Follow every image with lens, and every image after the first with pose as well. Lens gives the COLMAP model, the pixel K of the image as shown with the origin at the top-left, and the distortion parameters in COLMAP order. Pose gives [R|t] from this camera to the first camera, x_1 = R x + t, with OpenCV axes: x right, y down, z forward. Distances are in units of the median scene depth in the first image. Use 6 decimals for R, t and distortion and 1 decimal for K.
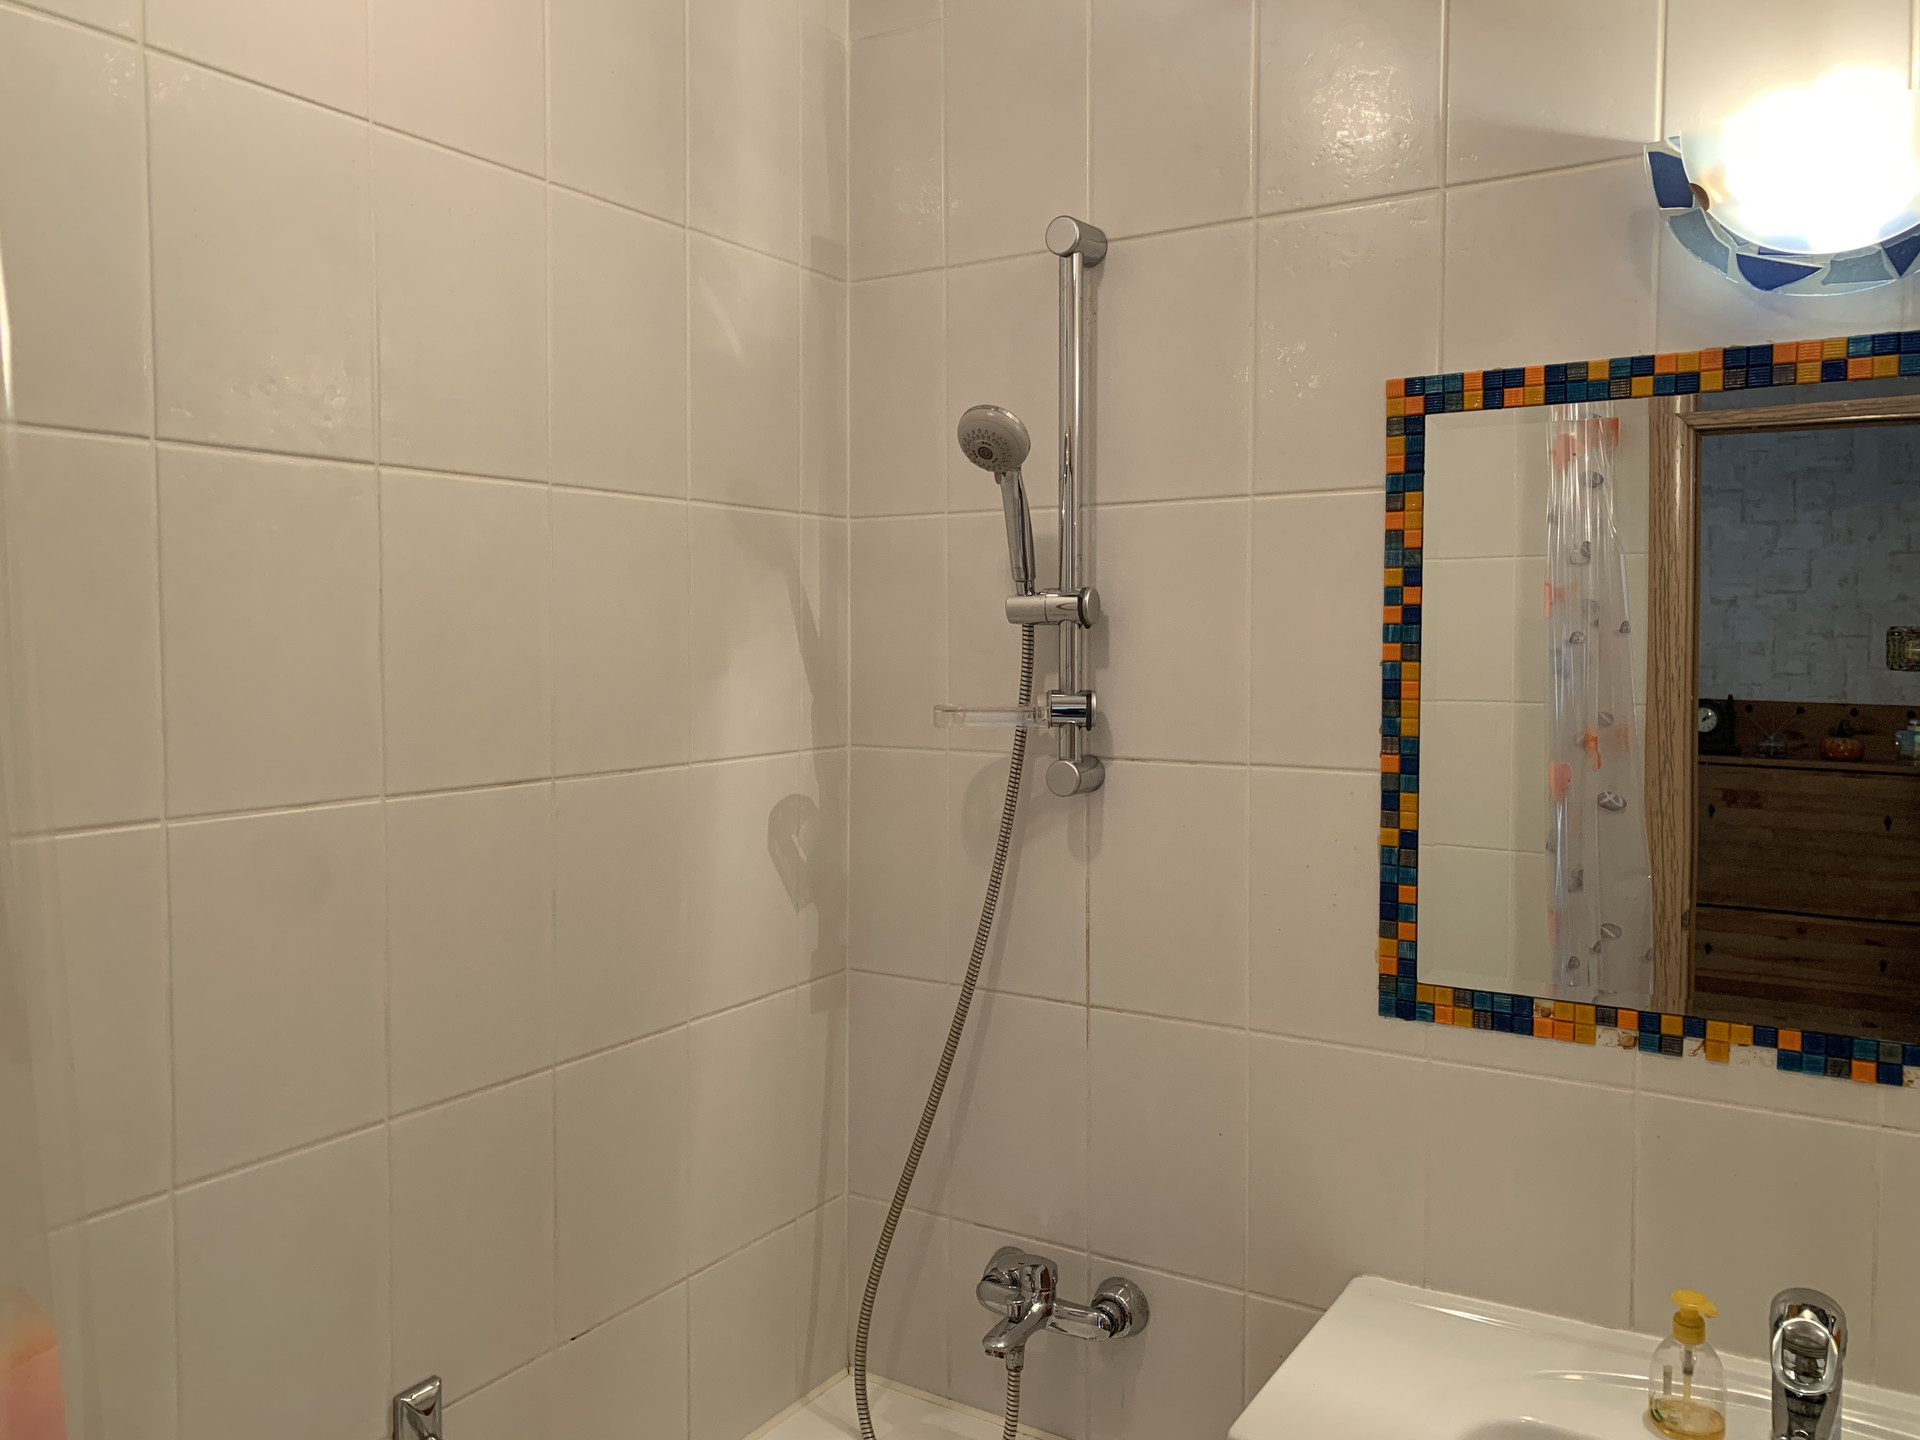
lens RADIAL K [[1470.7, 0, 970.3], [0, 1470.7, 727.3], [0, 0, 1]] dist [0.001003, -0.000917]
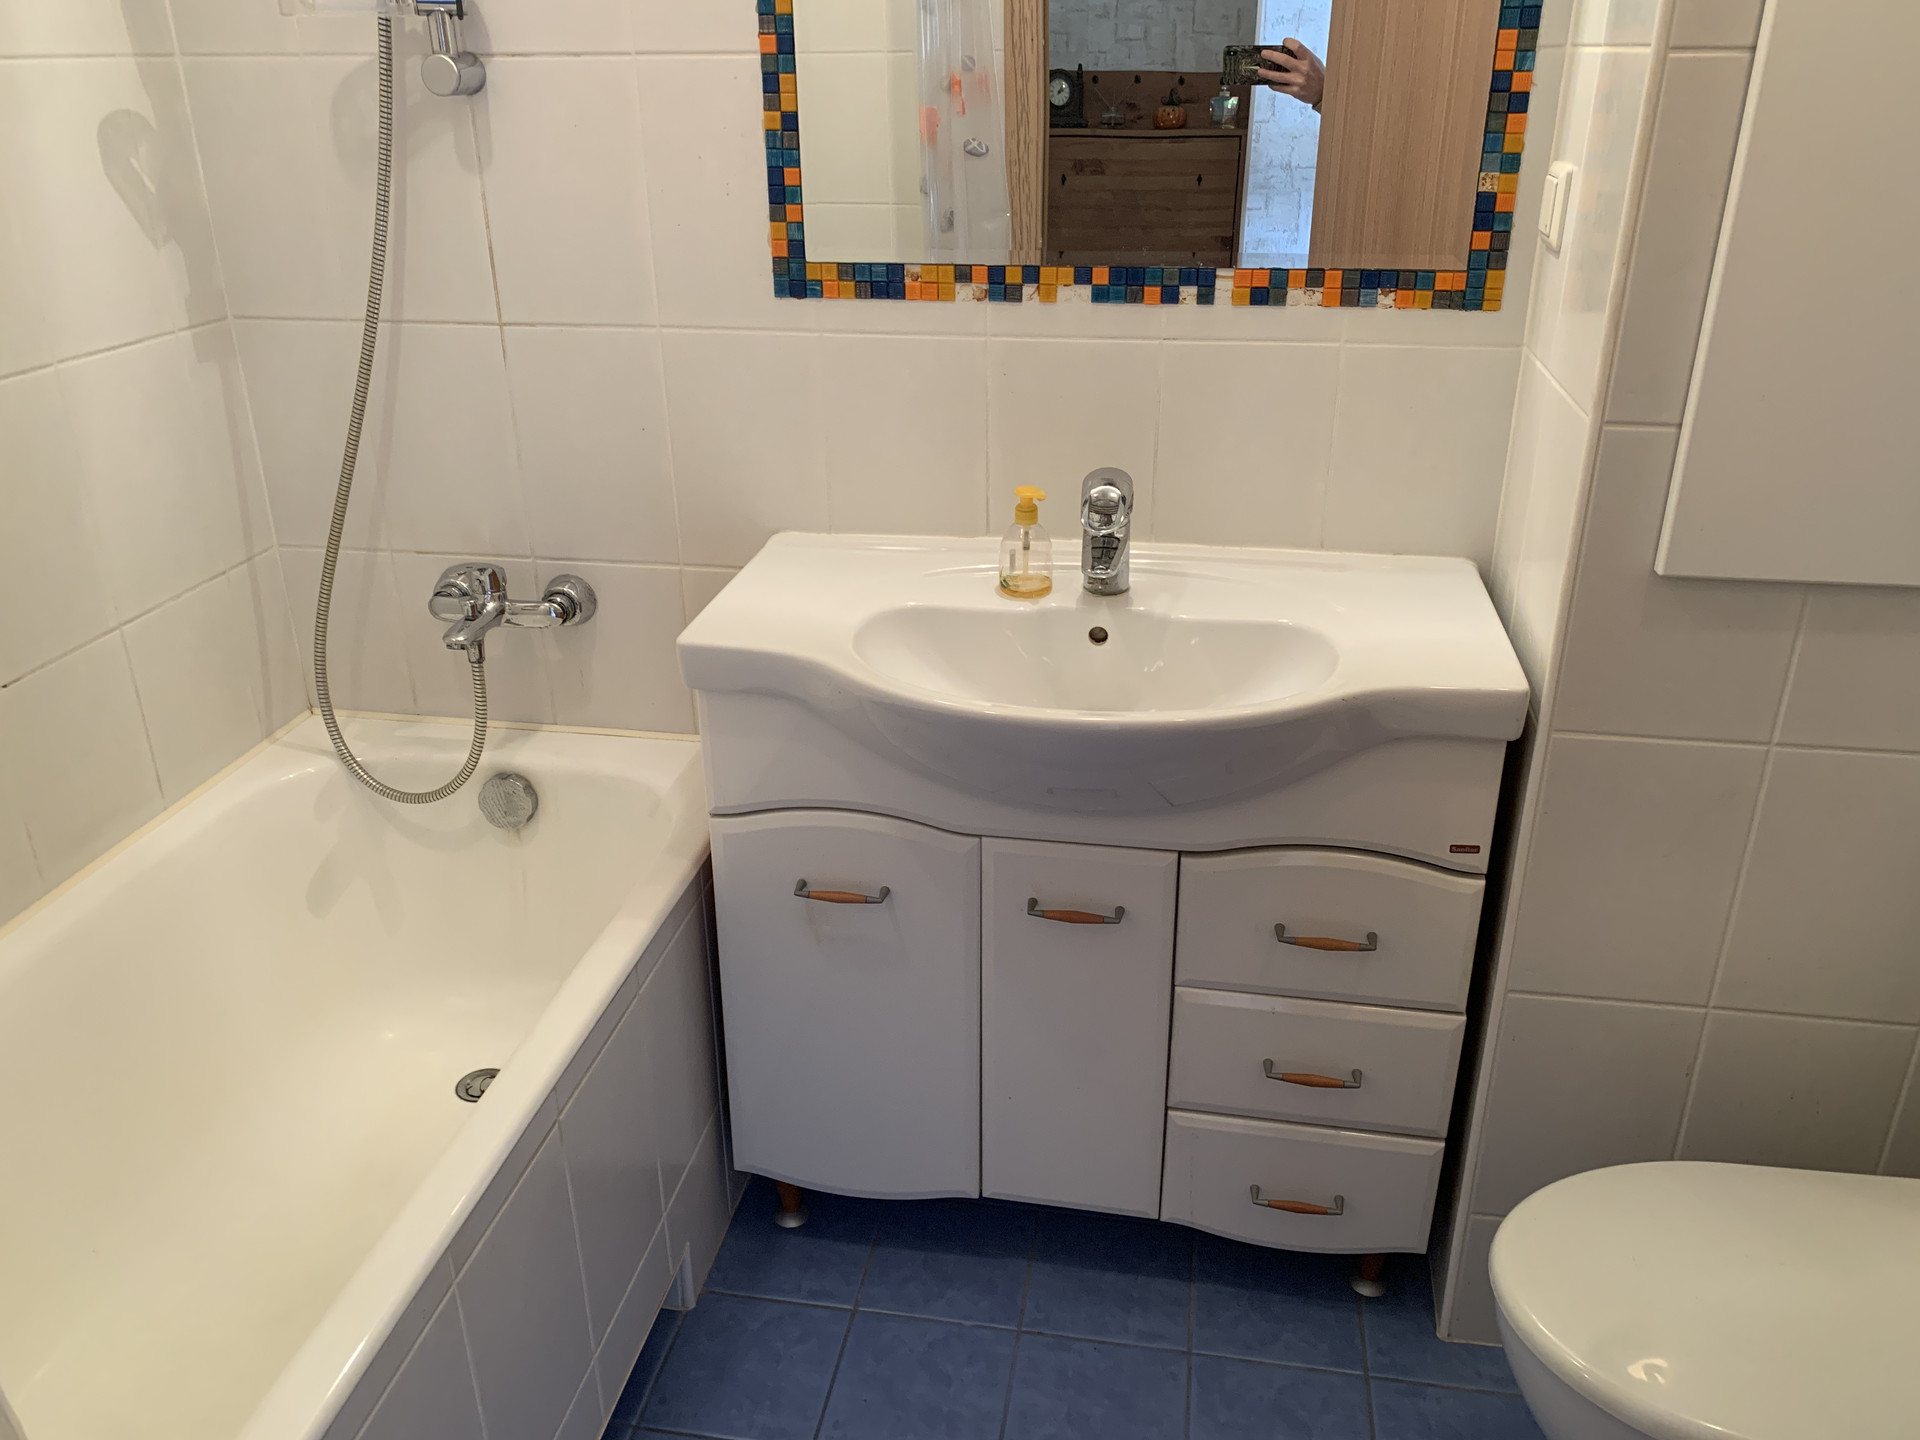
lens RADIAL K [[1459.2, 0, 960.0], [0, 1459.2, 720.0], [0, 0, 1]] dist [0.020480, 0.006332]
pose [[0.923452, -0.159033, 0.349207, -0.025373], [0.024269, 0.932454, 0.360474, 0.090566], [-0.382946, -0.324405, 0.864935, -0.096261]]
